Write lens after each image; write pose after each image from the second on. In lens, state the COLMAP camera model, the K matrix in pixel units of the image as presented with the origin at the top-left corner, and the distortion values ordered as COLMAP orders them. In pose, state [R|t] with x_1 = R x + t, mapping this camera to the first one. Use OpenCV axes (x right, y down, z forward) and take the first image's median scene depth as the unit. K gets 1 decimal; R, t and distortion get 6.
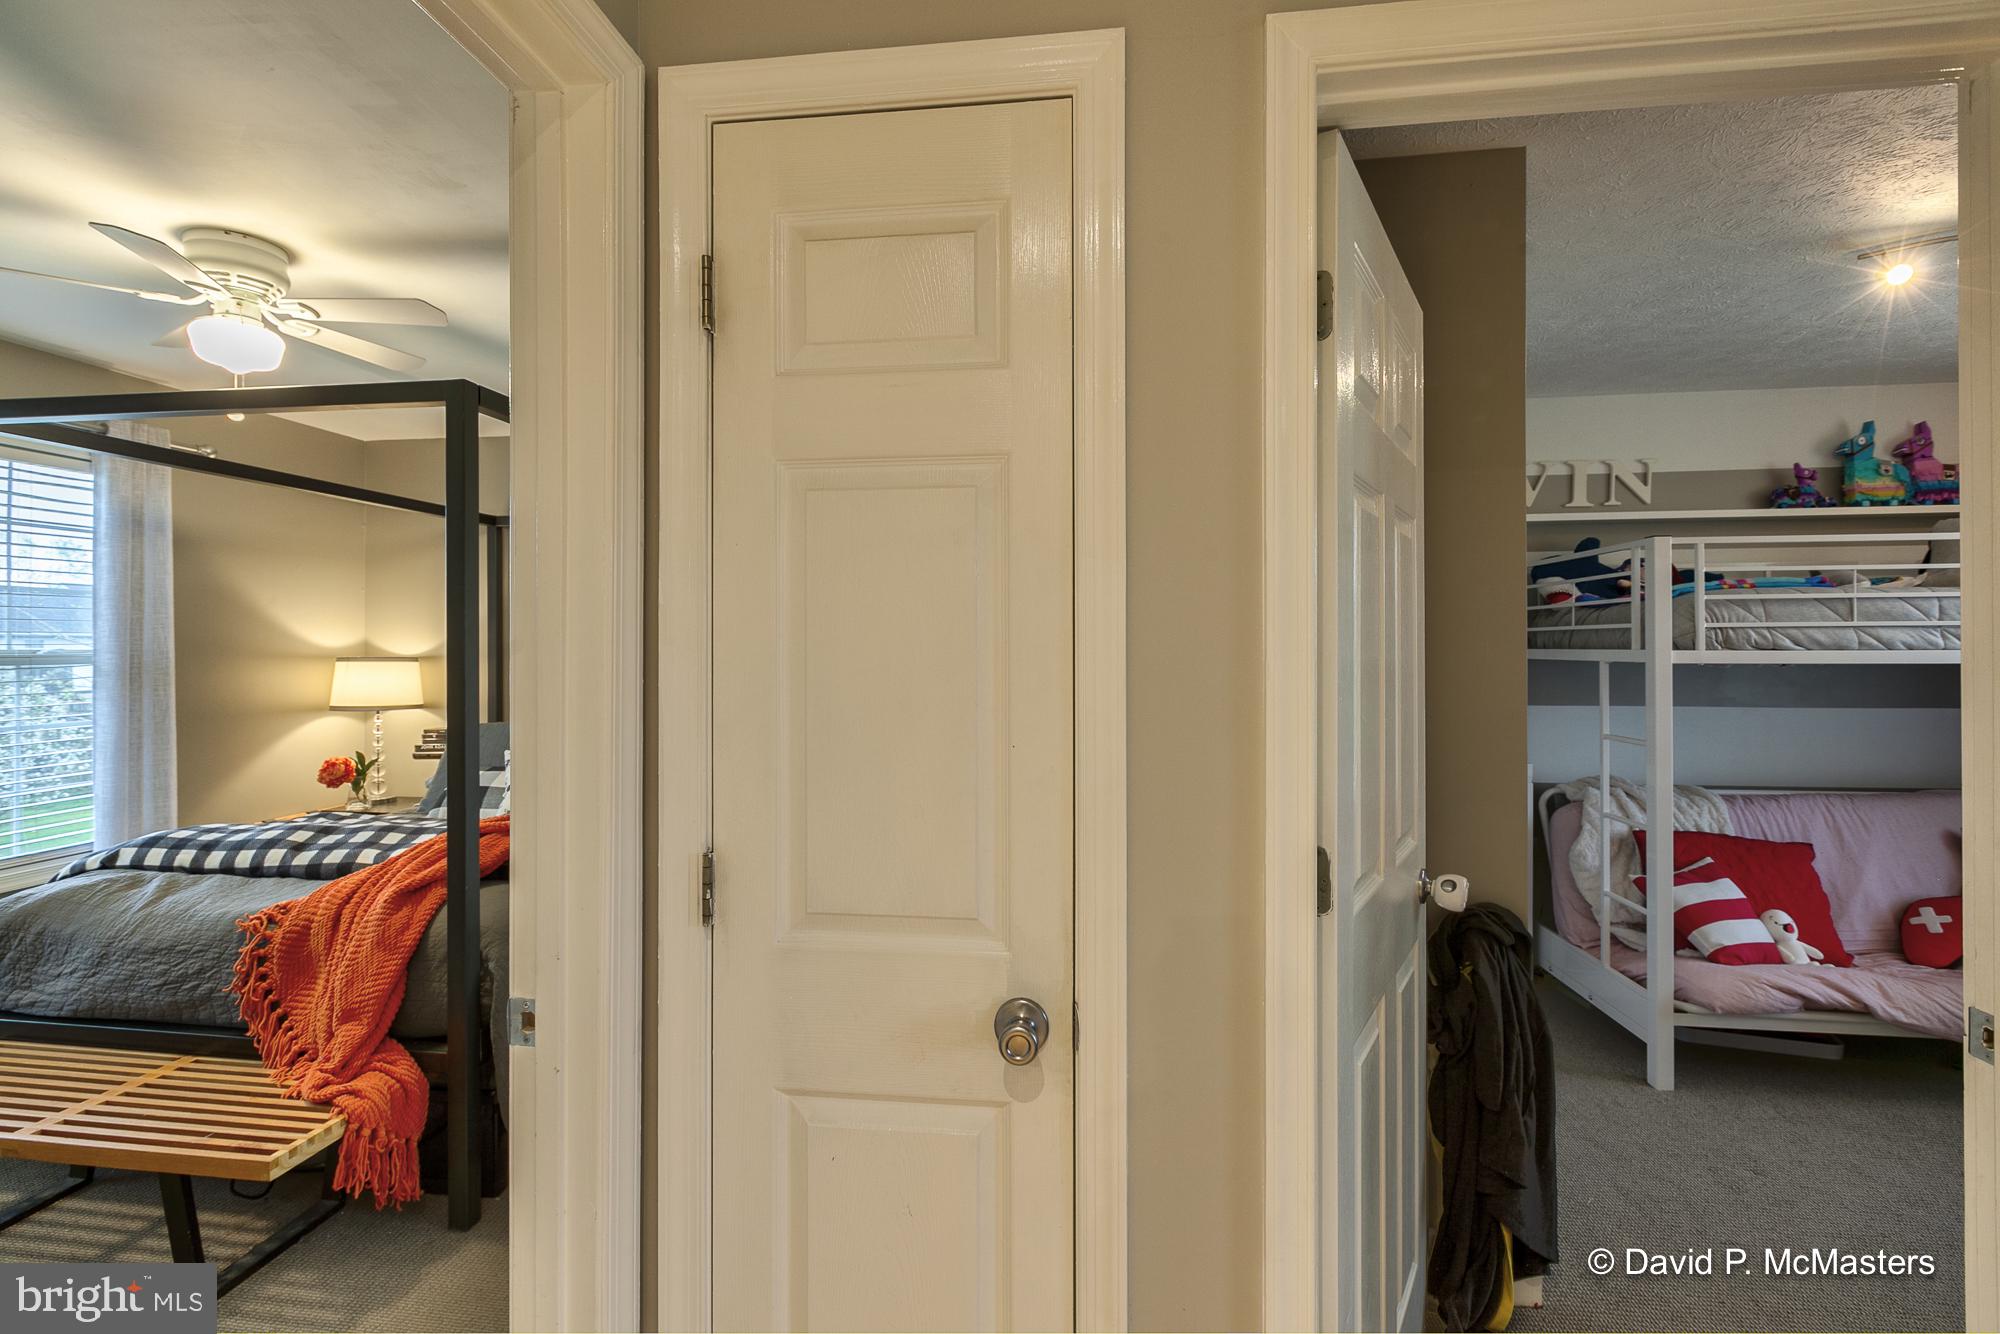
lens RADIAL K [[910.5, 0, 985.9], [0, 910.5, 647.5], [0, 0, 1]] dist [0.000221, 0.000239]
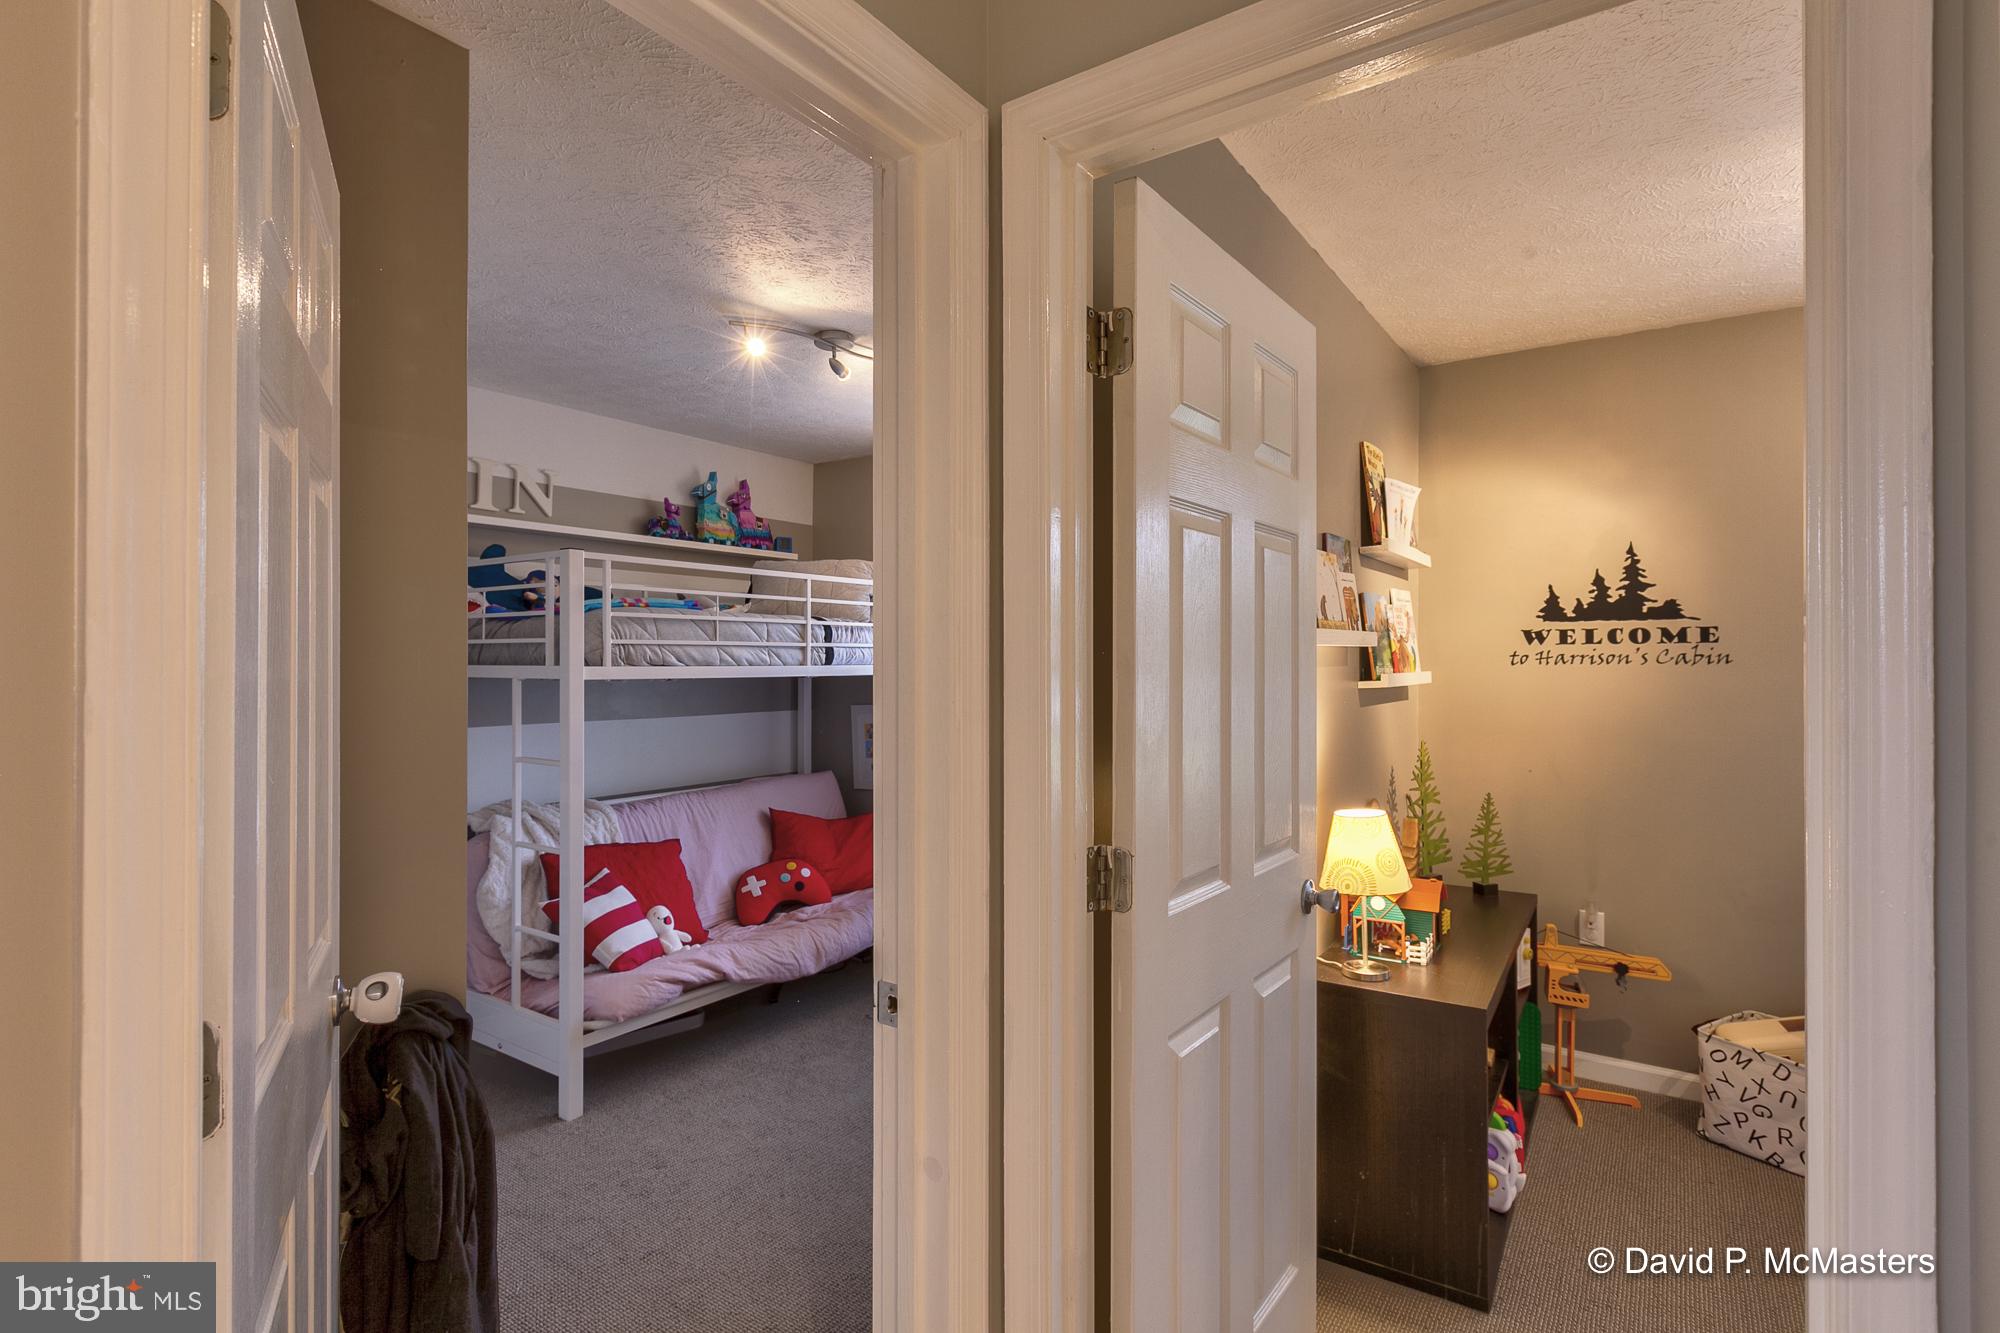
lens RADIAL K [[974.5, 0, 995.5], [0, 974.5, 658.8], [0, 0, 1]] dist [0.001698, -0.000295]
pose [[0.461074, 0.005391, 0.887345, 0.024113], [-0.002211, 0.999985, -0.004926, -0.000938], [-0.887359, 0.000309, 0.461079, 0.116103]]
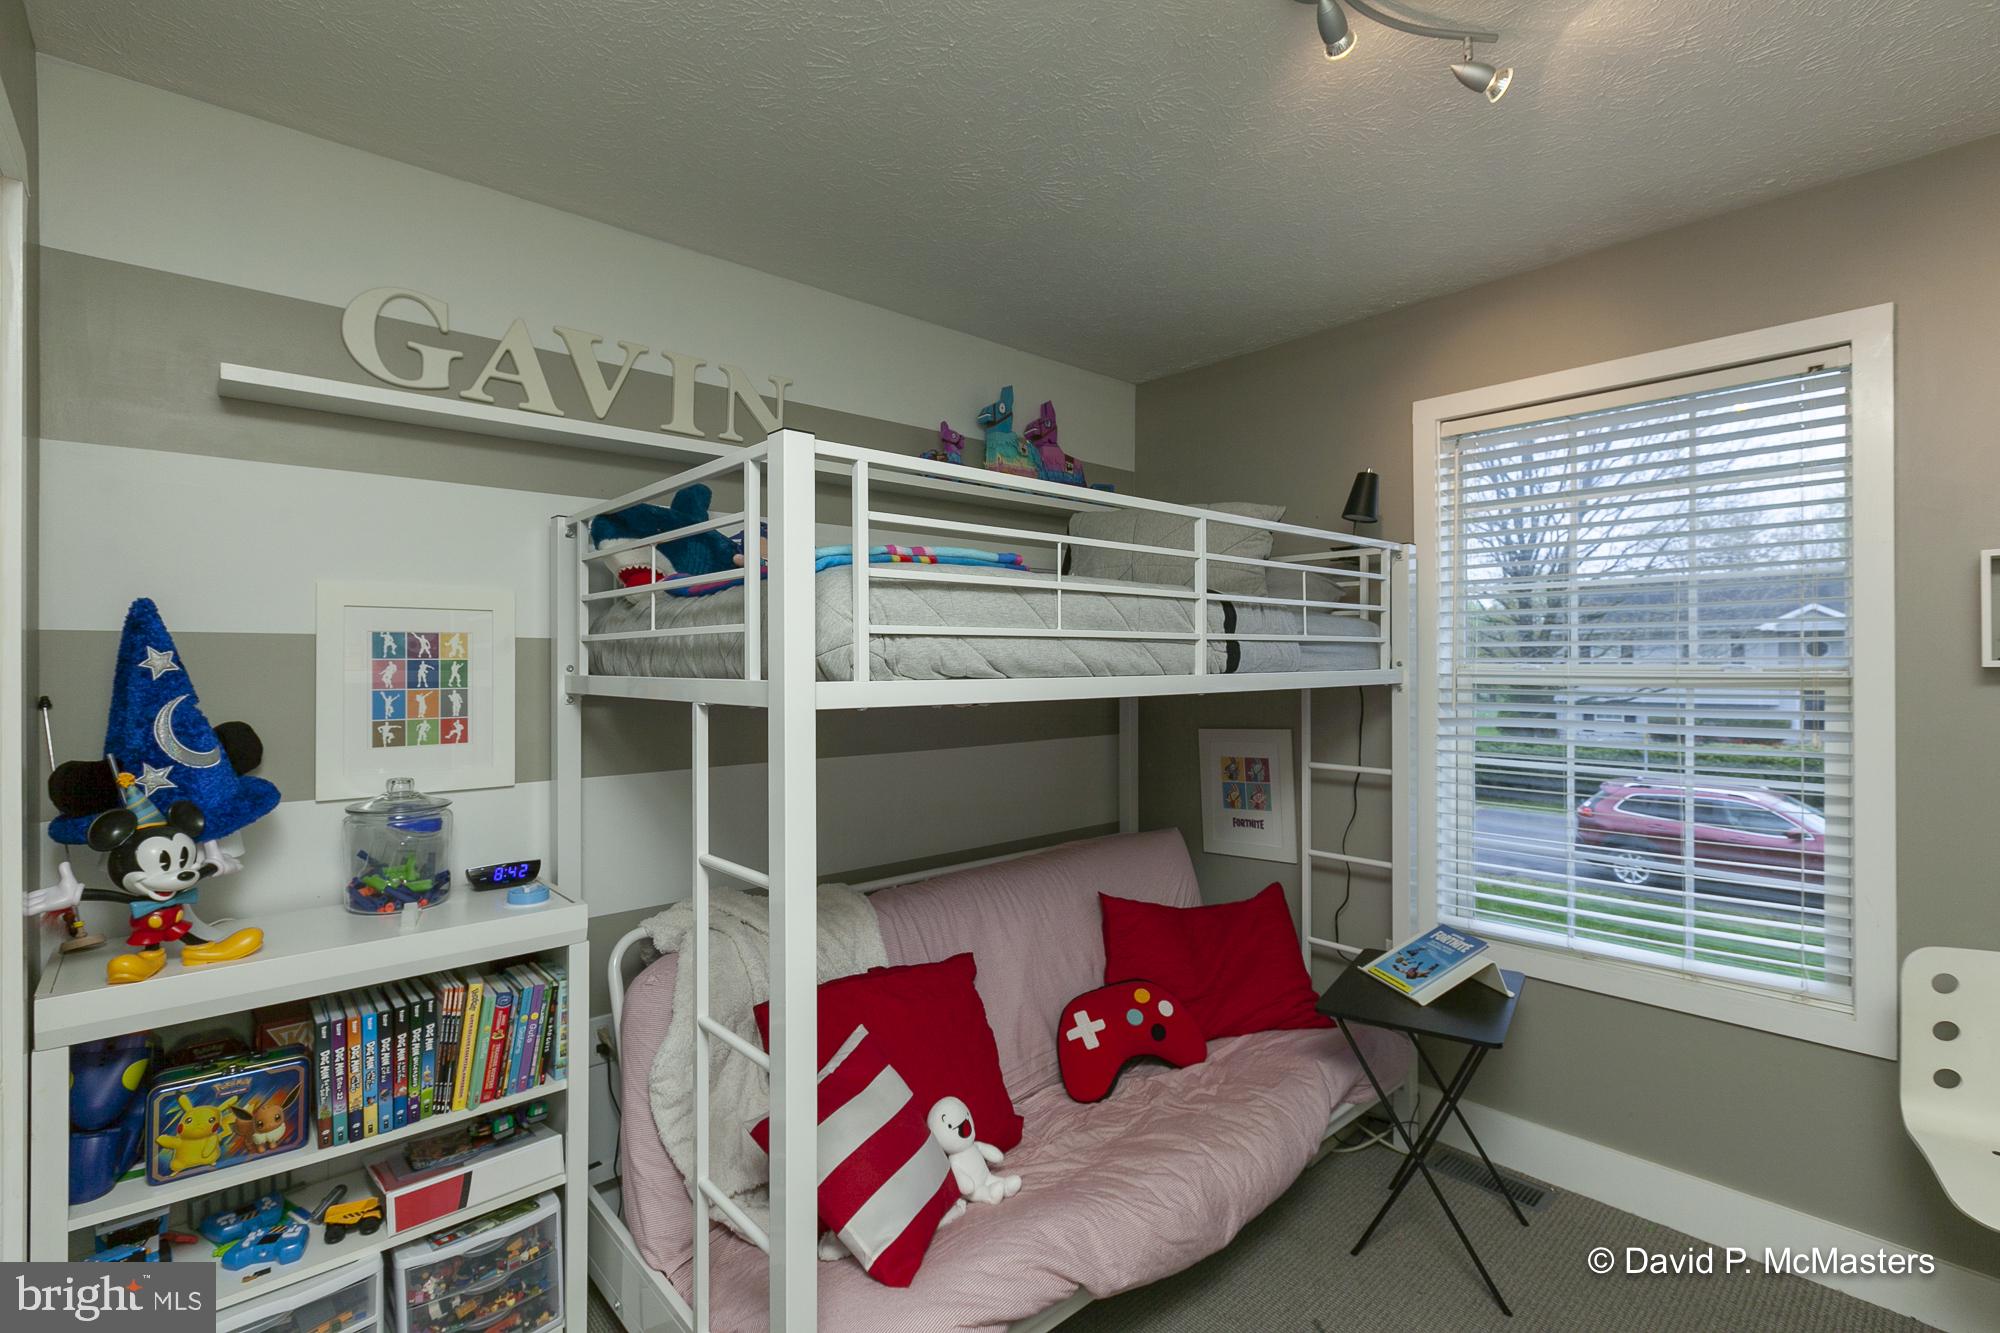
lens RADIAL K [[910.5, 0, 985.9], [0, 910.5, 647.0], [0, 0, 1]] dist [0.000221, 0.000239]
pose [[0.662054, 0.012930, 0.749345, 0.443754], [0.003416, 0.999789, -0.020269, -0.004378], [-0.749449, 0.015978, 0.661870, 0.601255]]
